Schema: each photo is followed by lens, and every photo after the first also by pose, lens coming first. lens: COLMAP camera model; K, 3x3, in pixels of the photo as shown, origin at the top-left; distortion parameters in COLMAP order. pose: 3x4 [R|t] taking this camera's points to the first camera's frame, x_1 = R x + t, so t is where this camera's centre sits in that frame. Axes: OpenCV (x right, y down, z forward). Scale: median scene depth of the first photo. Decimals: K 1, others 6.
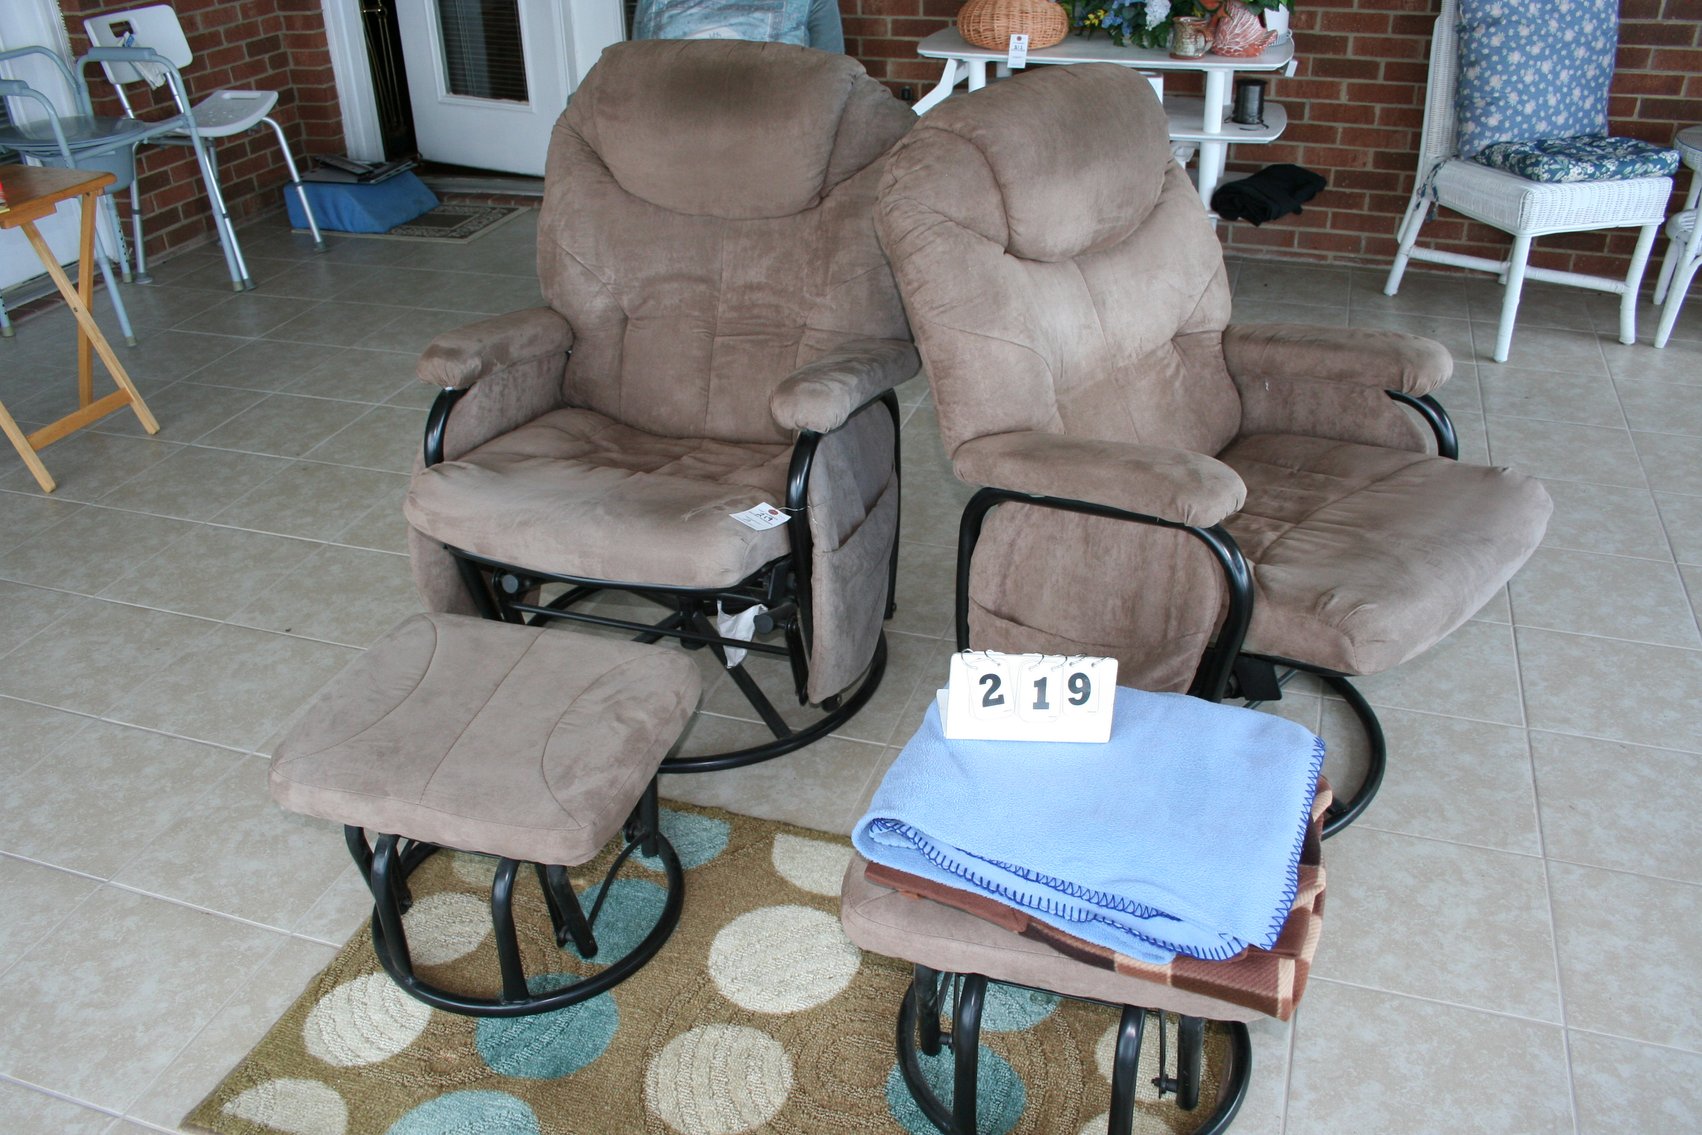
lens RADIAL K [[1411.0, 0, 878.3], [0, 1411.0, 609.8], [0, 0, 1]] dist [-0.145610, 0.116367]
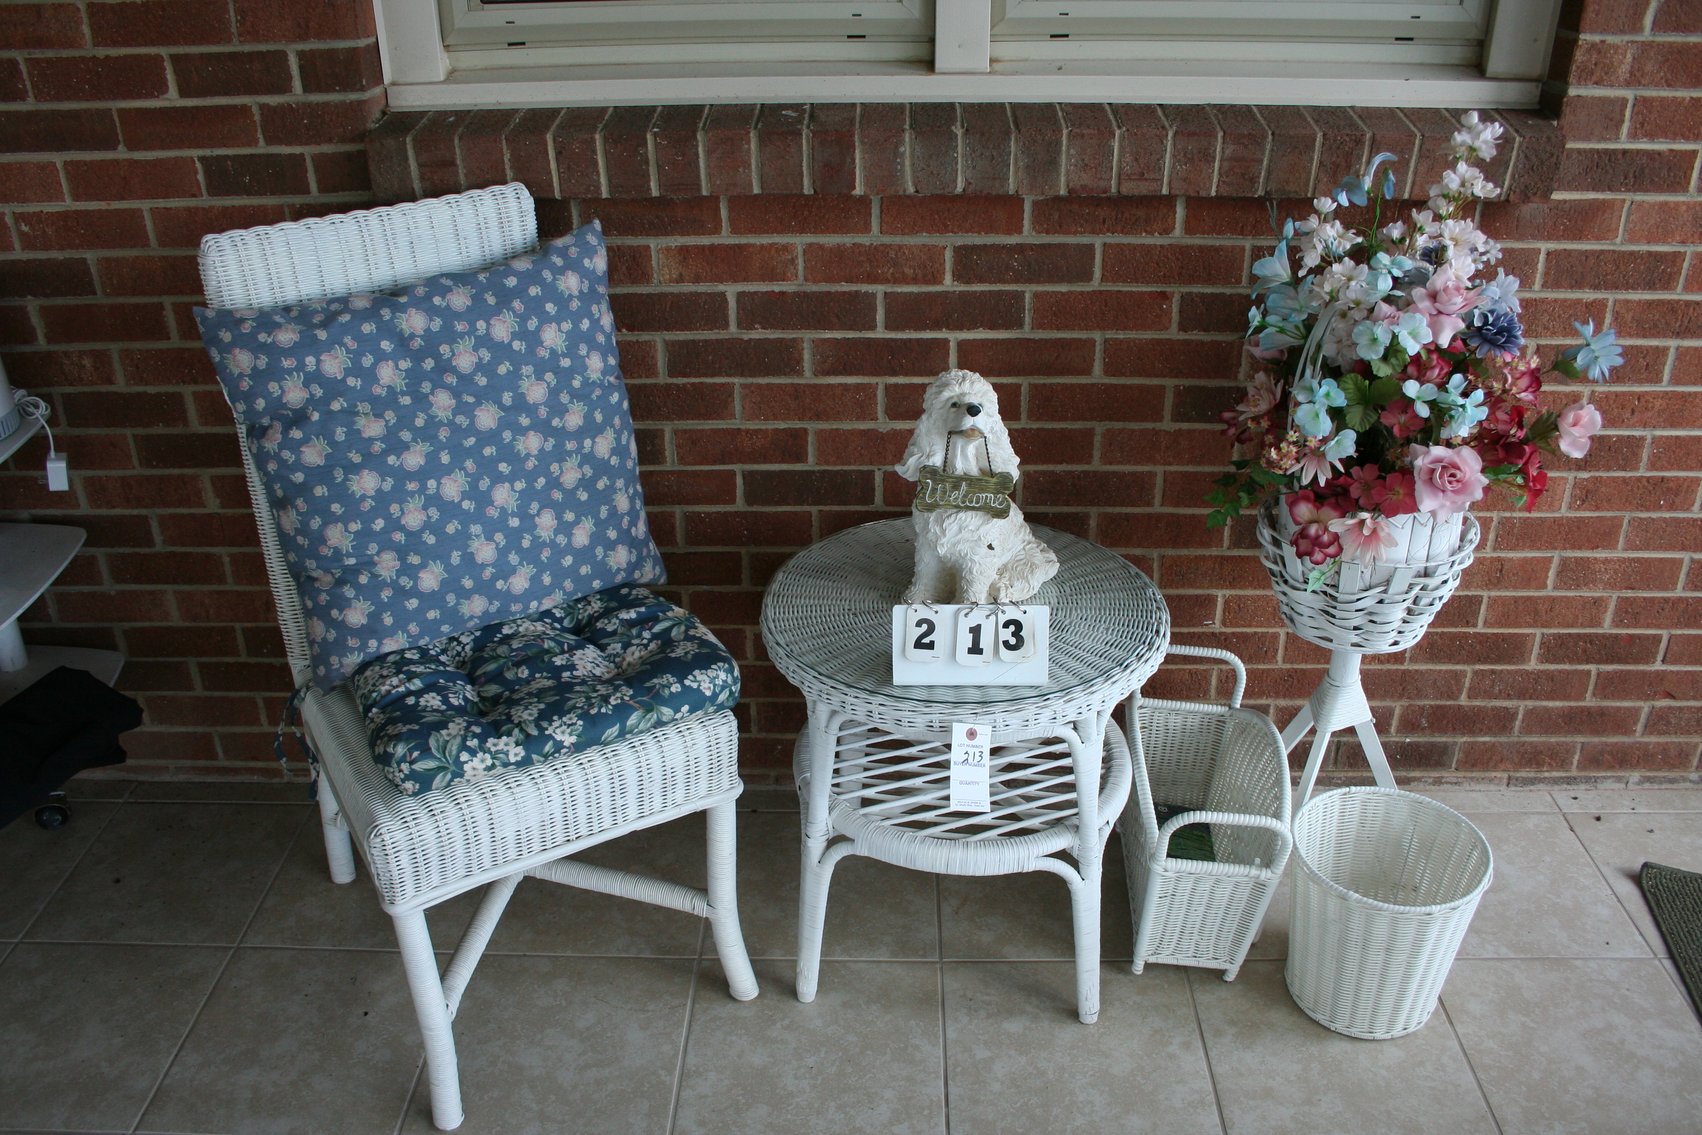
lens RADIAL K [[1411.0, 0, 875.2], [0, 1411.0, 612.1], [0, 0, 1]] dist [-0.145610, 0.116367]
pose [[0.957106, -0.127986, 0.259938, 0.778564], [0.140436, 0.989641, -0.029821, -0.504024], [-0.253429, 0.065046, 0.965165, 0.795409]]
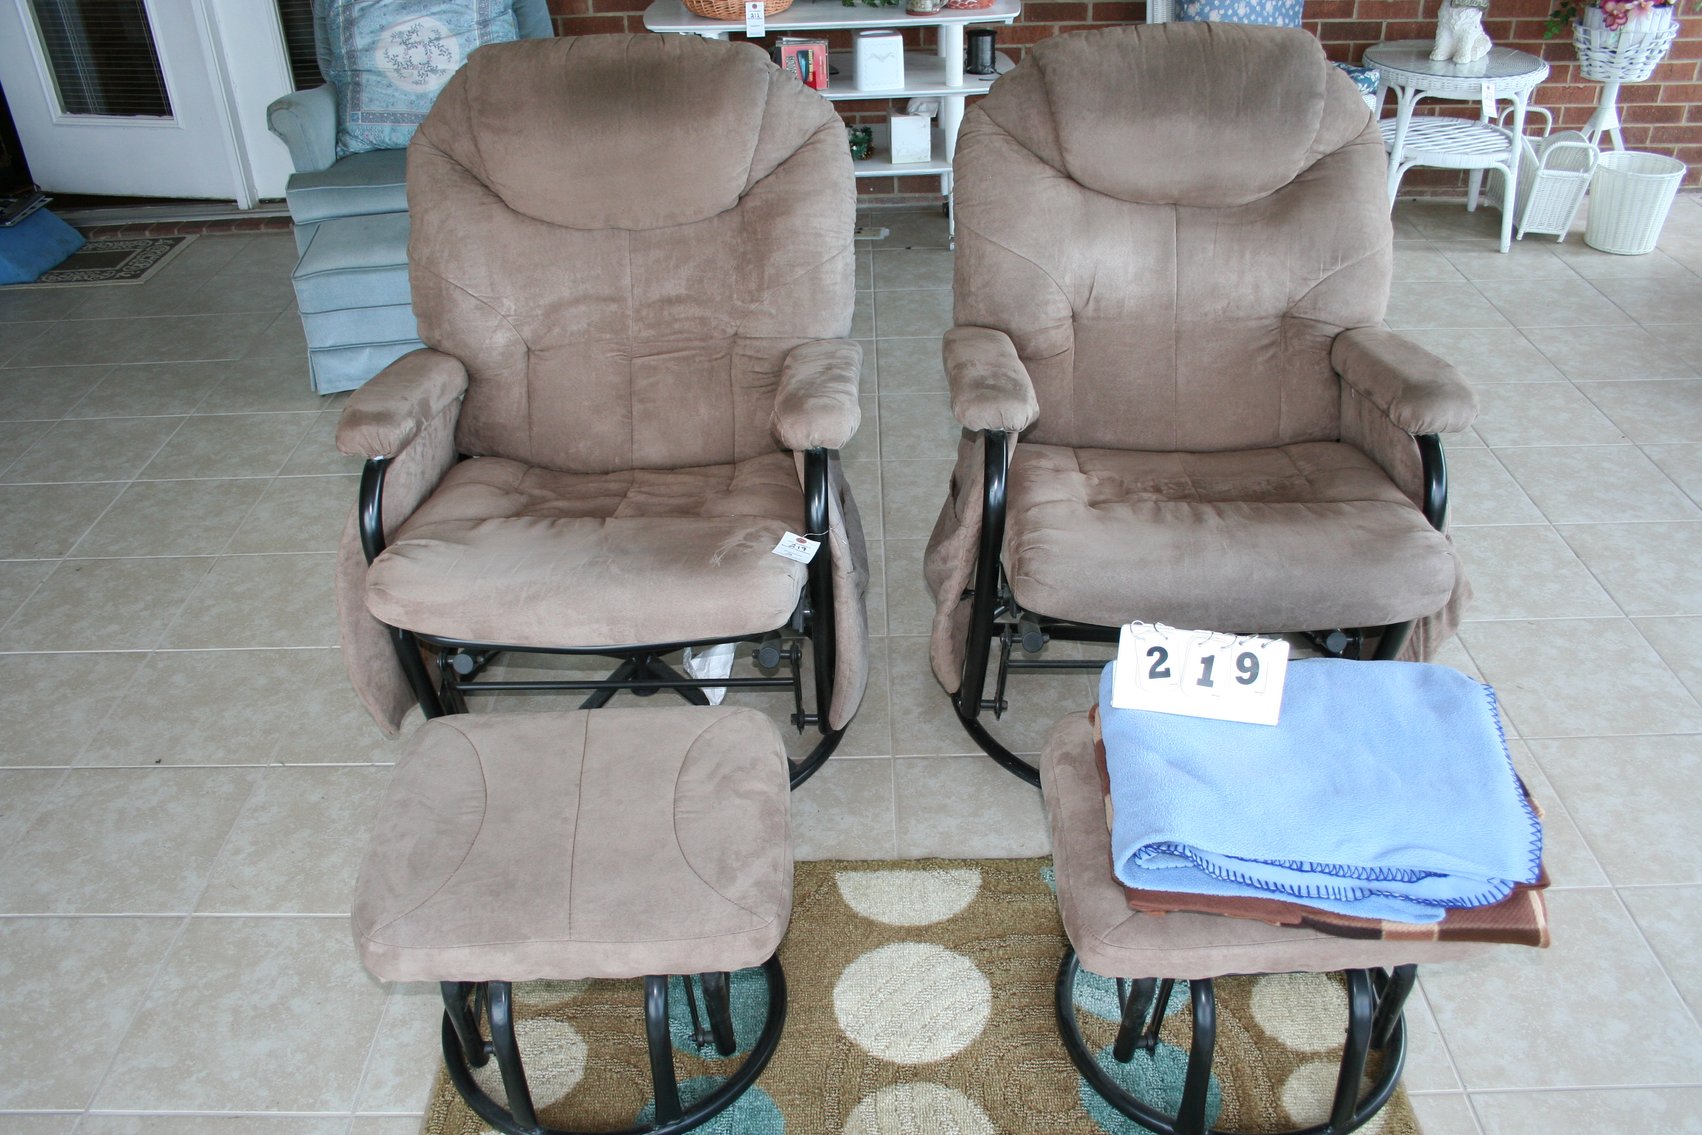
lens RADIAL K [[1411.0, 0, 873.6], [0, 1411.0, 604.4], [0, 0, 1]] dist [-0.145610, 0.116367]
pose [[0.949338, -0.172823, 0.262468, -0.234620], [0.165923, 0.984950, 0.048405, -0.053904], [-0.266883, -0.002403, 0.963726, 0.071412]]
